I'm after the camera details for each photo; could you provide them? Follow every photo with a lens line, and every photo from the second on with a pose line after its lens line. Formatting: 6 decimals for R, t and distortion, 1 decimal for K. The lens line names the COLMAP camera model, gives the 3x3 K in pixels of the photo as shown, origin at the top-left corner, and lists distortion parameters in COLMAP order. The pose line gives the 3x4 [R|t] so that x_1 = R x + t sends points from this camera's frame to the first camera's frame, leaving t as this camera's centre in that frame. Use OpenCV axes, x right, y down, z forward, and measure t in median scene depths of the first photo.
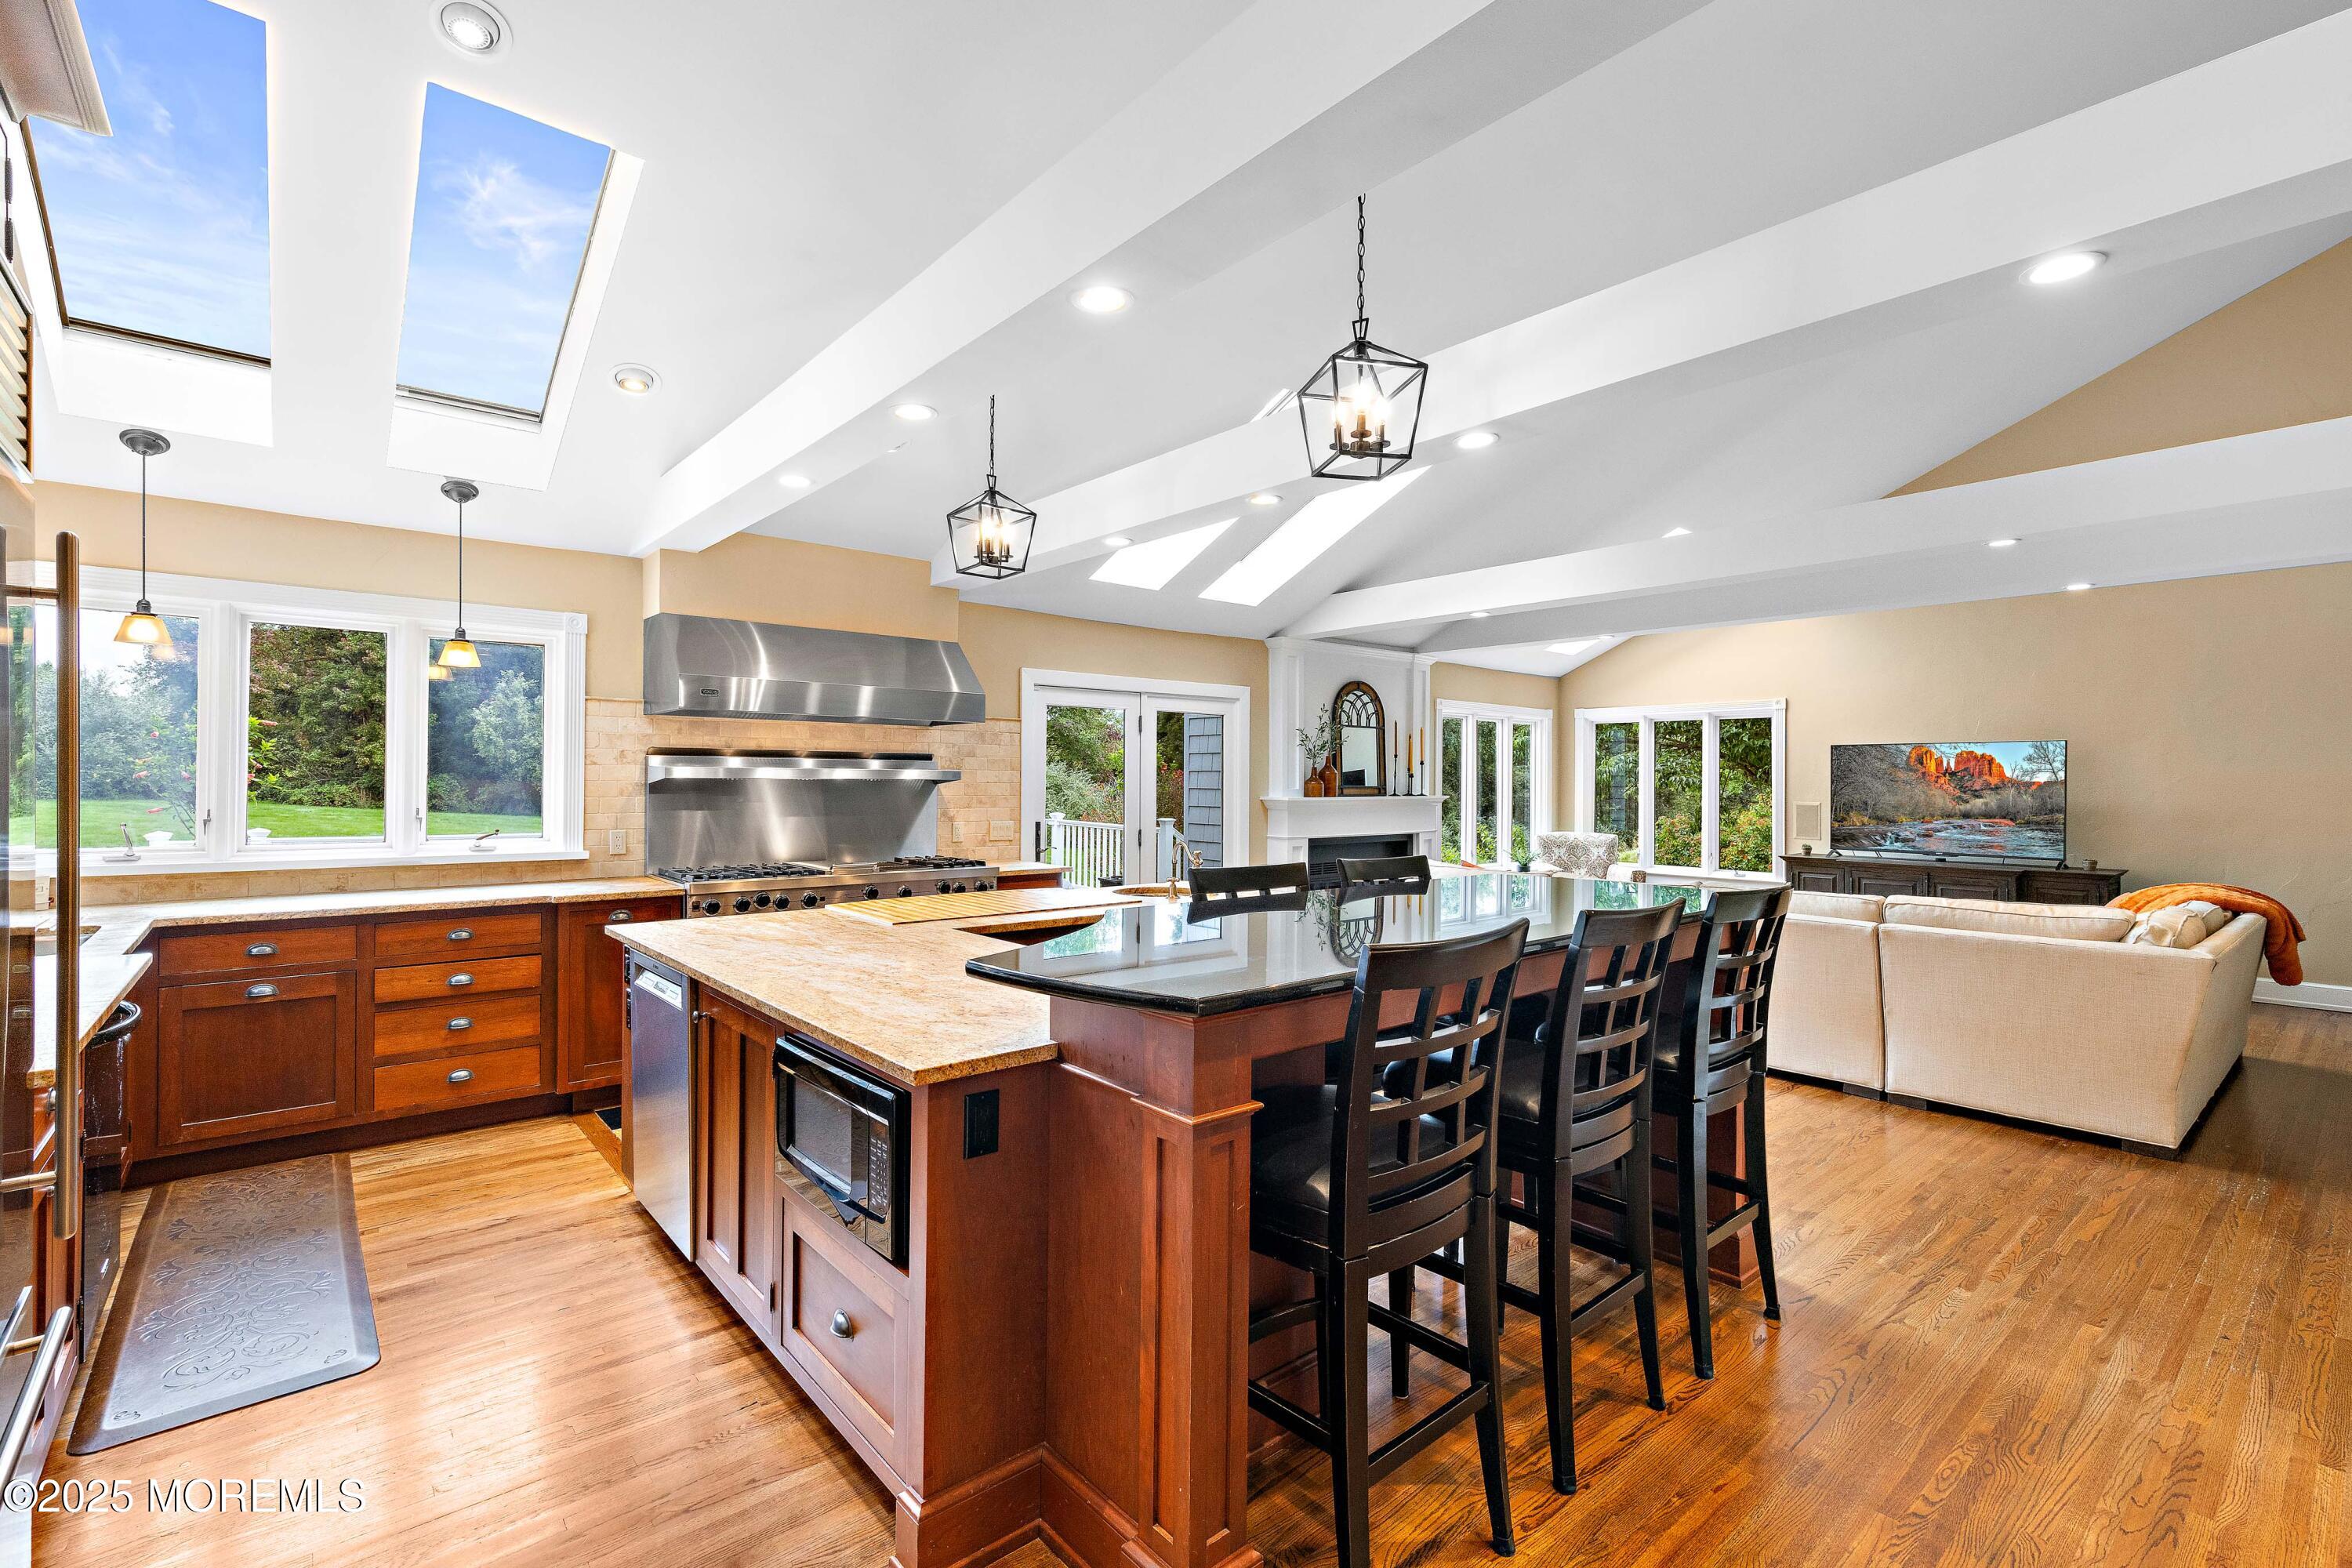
lens RADIAL K [[1040.8, 0, 1179.2], [0, 1040.8, 780.4], [0, 0, 1]] dist [0.007056, -0.001391]
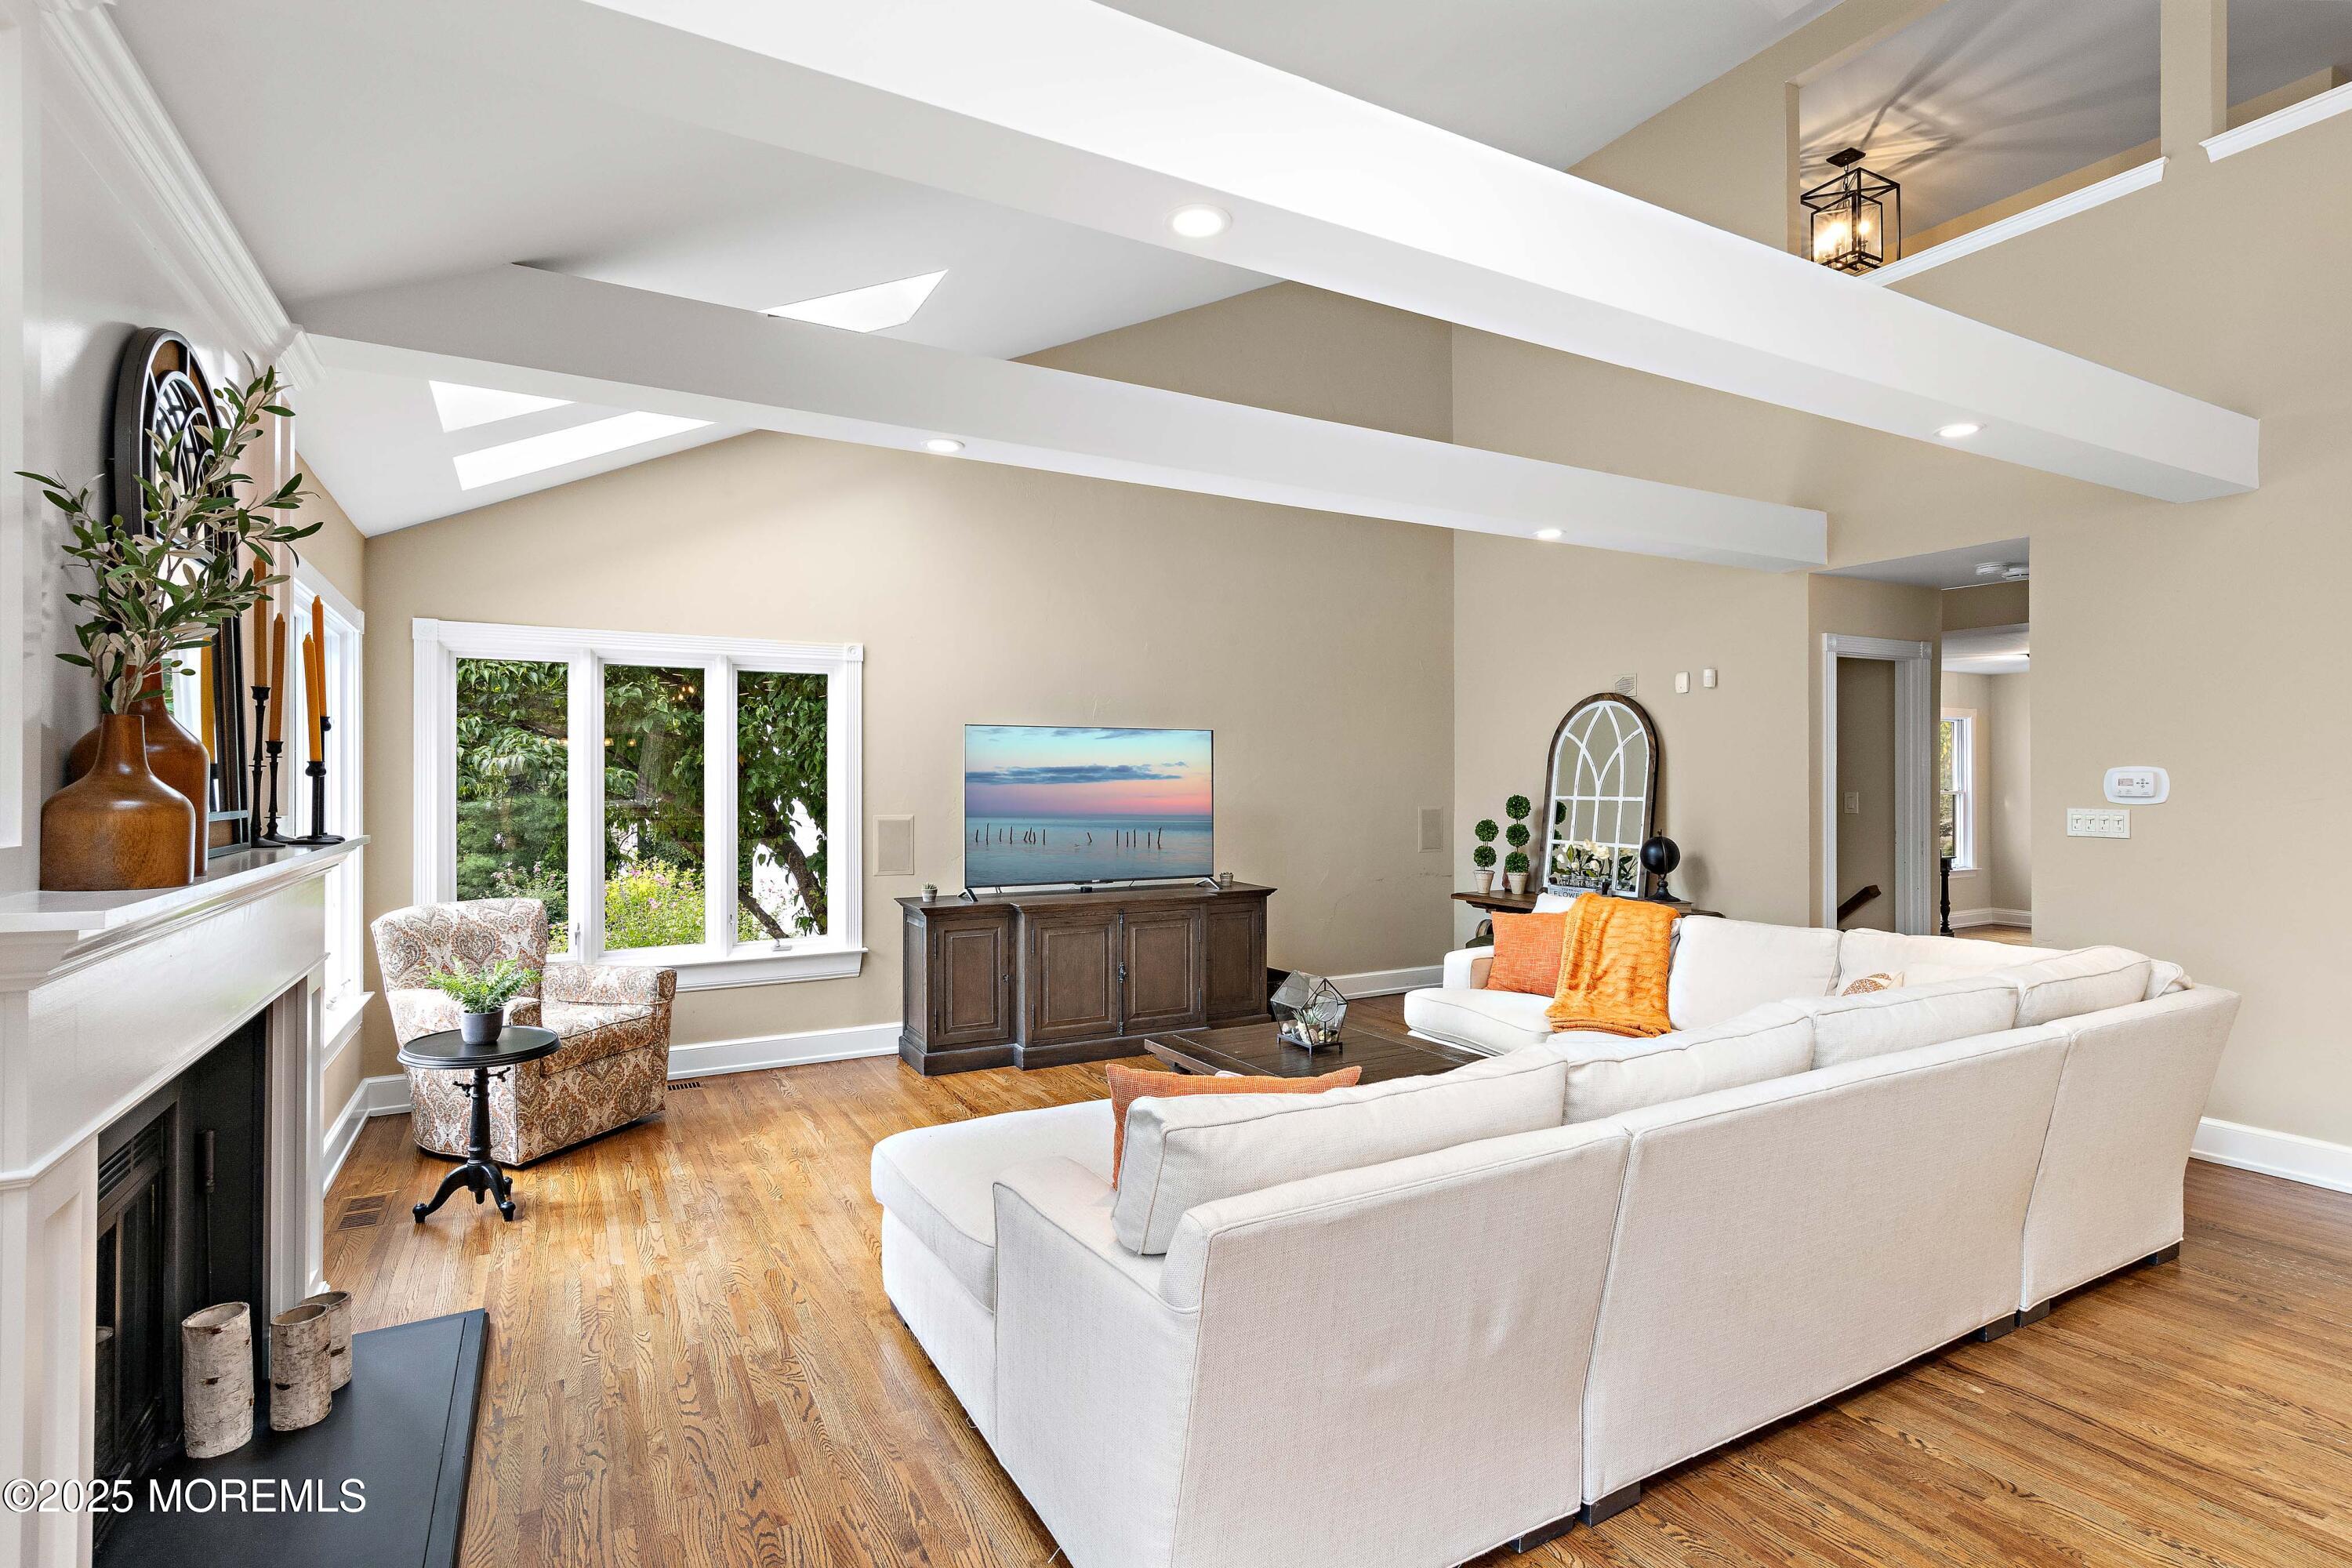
lens RADIAL K [[1132.2, 0, 1174.9], [0, 1132.2, 779.3], [0, 0, 1]] dist [0.005210, -0.000569]
pose [[0.202572, -0.003627, 0.979261, -0.038633], [0.004072, 0.999988, 0.002861, -0.003306], [-0.979259, 0.003408, 0.202584, 1.246941]]
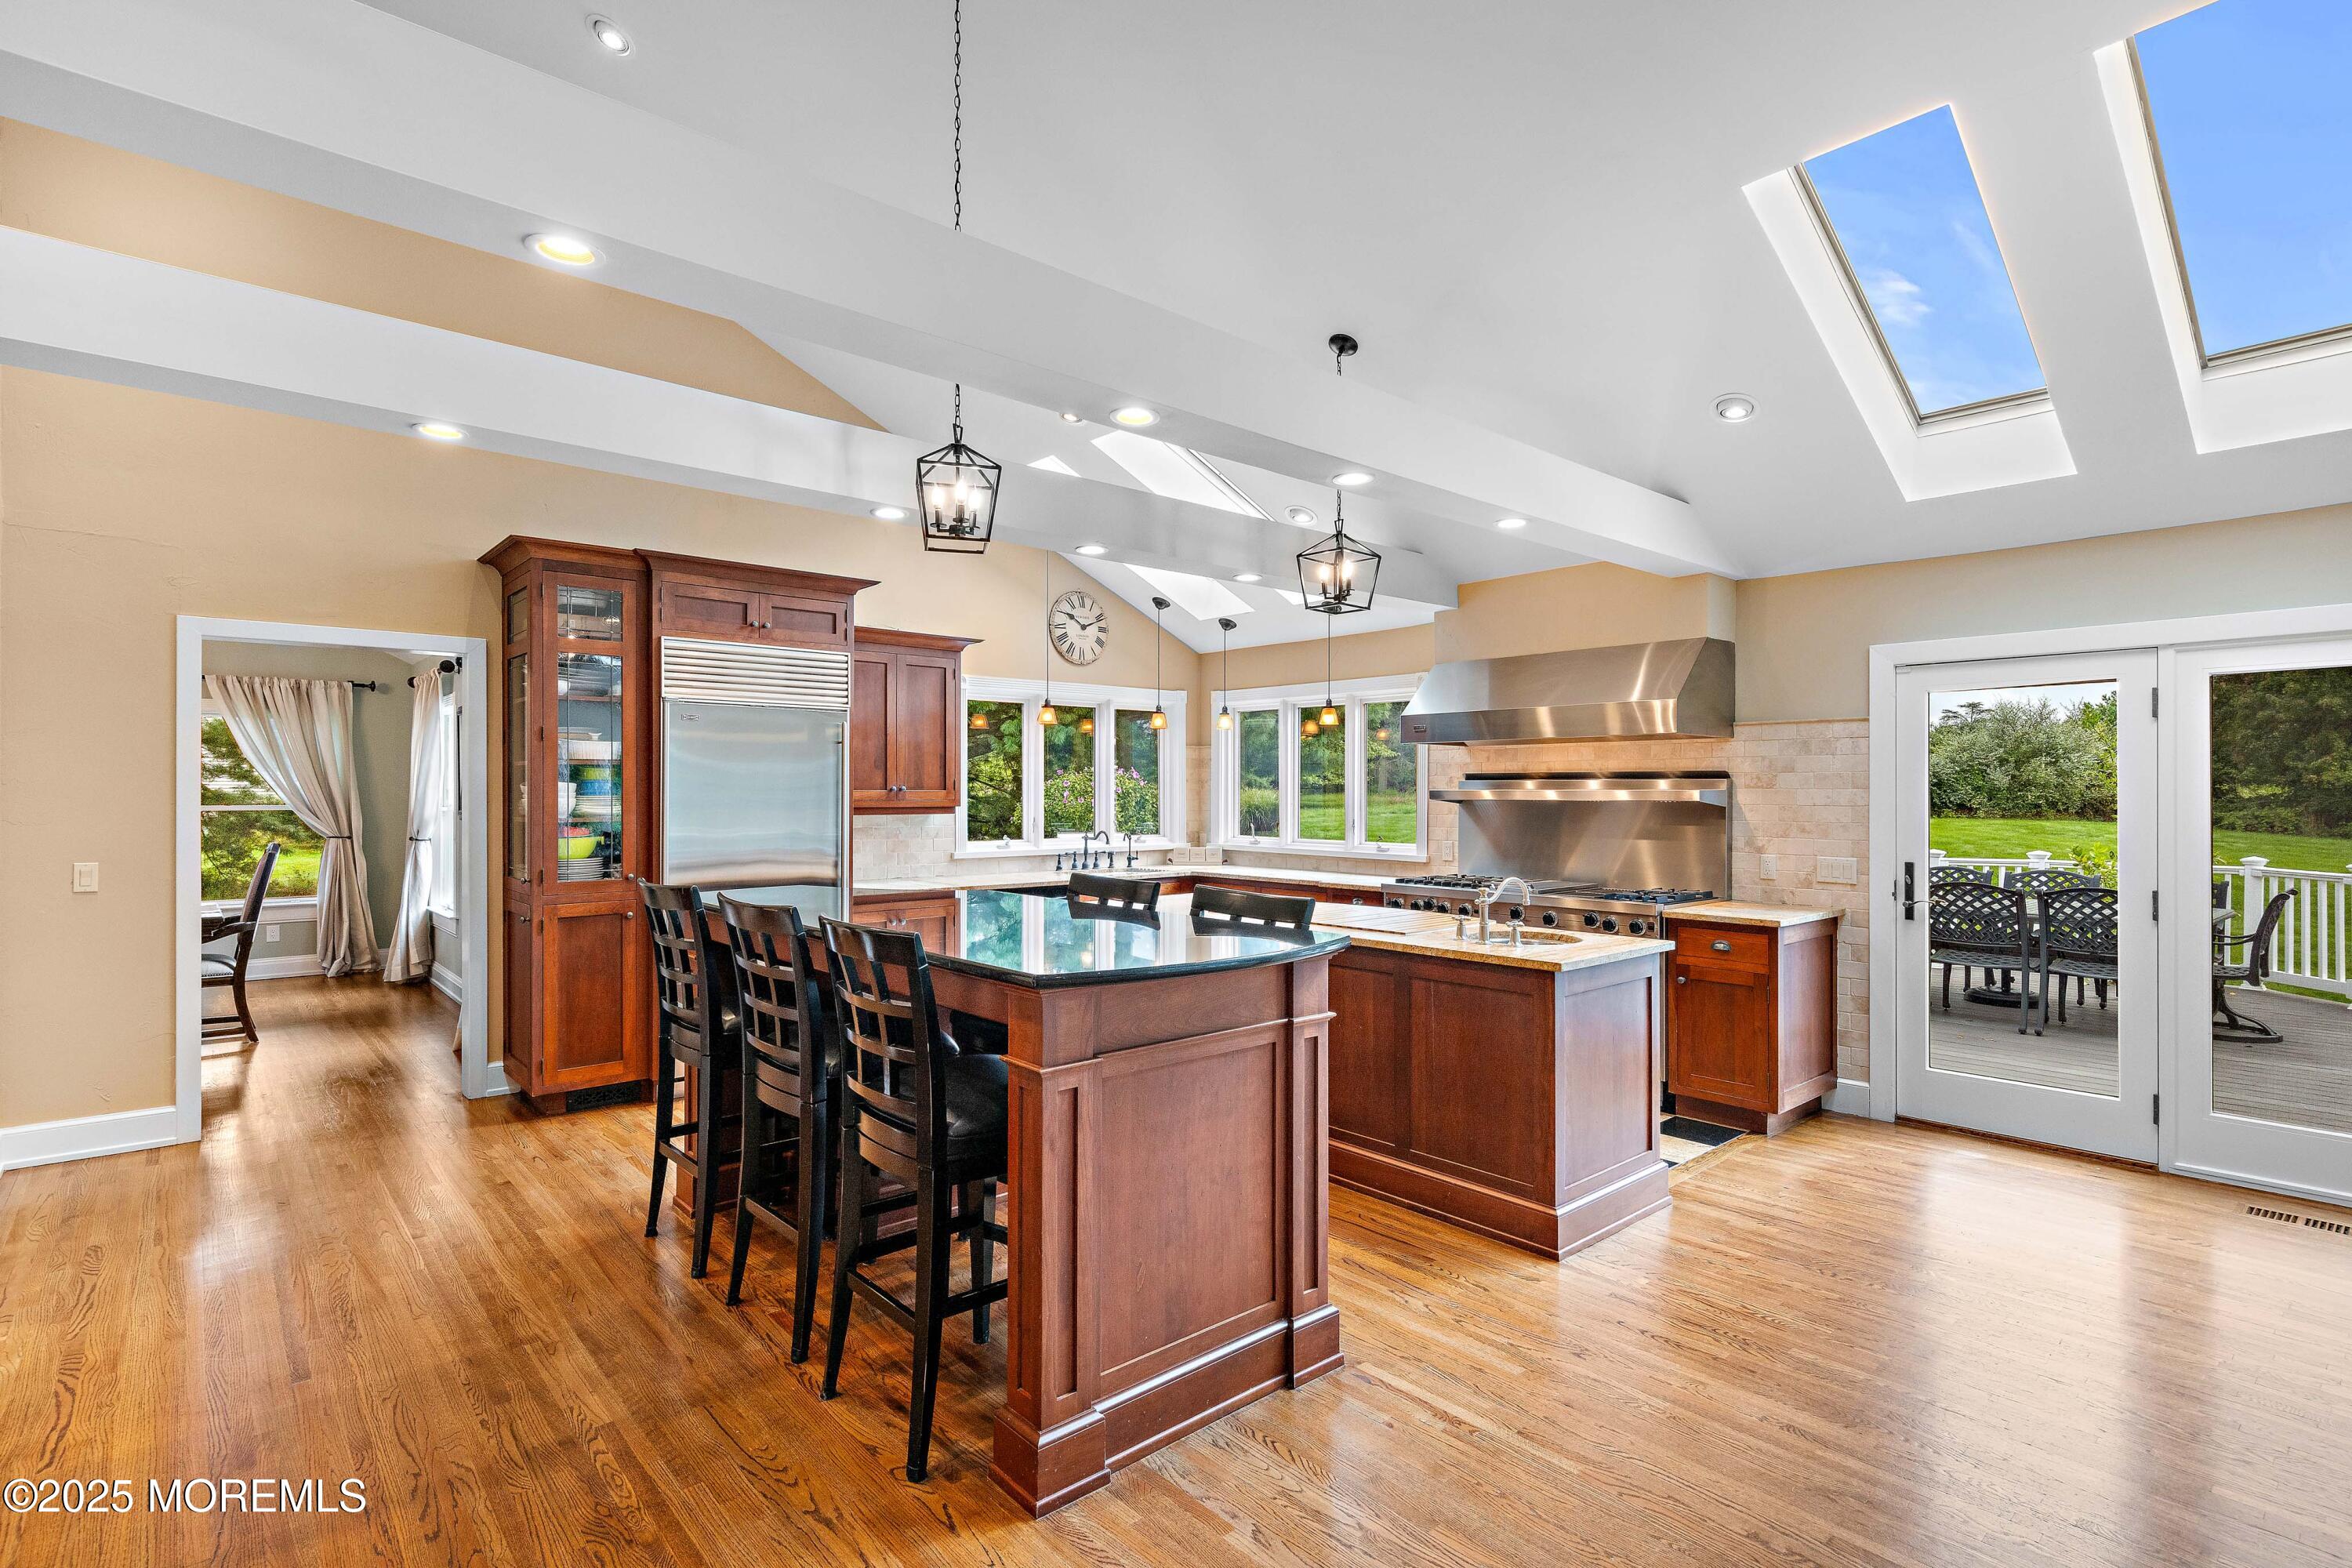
lens RADIAL K [[1132.2, 0, 1180.0], [0, 1132.2, 789.0], [0, 0, 1]] dist [0.005210, -0.000569]
pose [[0.014415, -0.009861, -0.999847, 0.806394], [-0.002024, 0.999949, -0.009891, -0.000691], [0.999894, 0.002166, 0.014394, 0.665828]]
